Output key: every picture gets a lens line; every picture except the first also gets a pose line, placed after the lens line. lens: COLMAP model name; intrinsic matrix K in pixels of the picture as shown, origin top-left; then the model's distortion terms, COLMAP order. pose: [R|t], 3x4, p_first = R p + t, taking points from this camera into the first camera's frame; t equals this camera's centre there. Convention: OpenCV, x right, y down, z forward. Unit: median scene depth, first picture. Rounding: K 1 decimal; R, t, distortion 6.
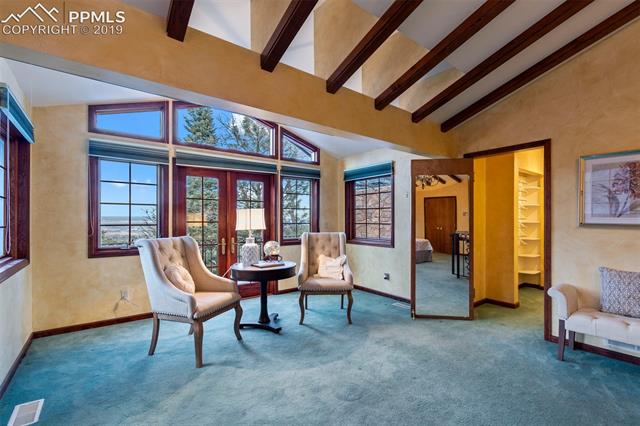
lens RADIAL K [[293.6, 0, 319.4], [0, 293.6, 216.3], [0, 0, 1]] dist [-0.005123, -0.000243]
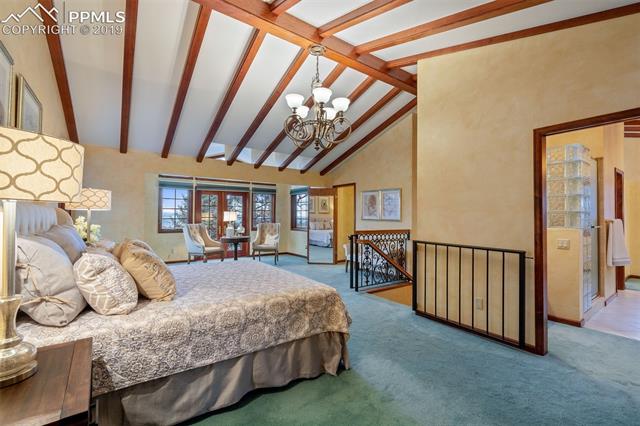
lens RADIAL K [[293.6, 0, 321.1], [0, 293.6, 212.1], [0, 0, 1]] dist [-0.005123, -0.000243]
pose [[0.999360, 0.006718, -0.035142, 0.480752], [-0.006897, 0.999964, -0.004995, -0.013809], [0.035107, 0.005234, 0.999370, -1.077269]]
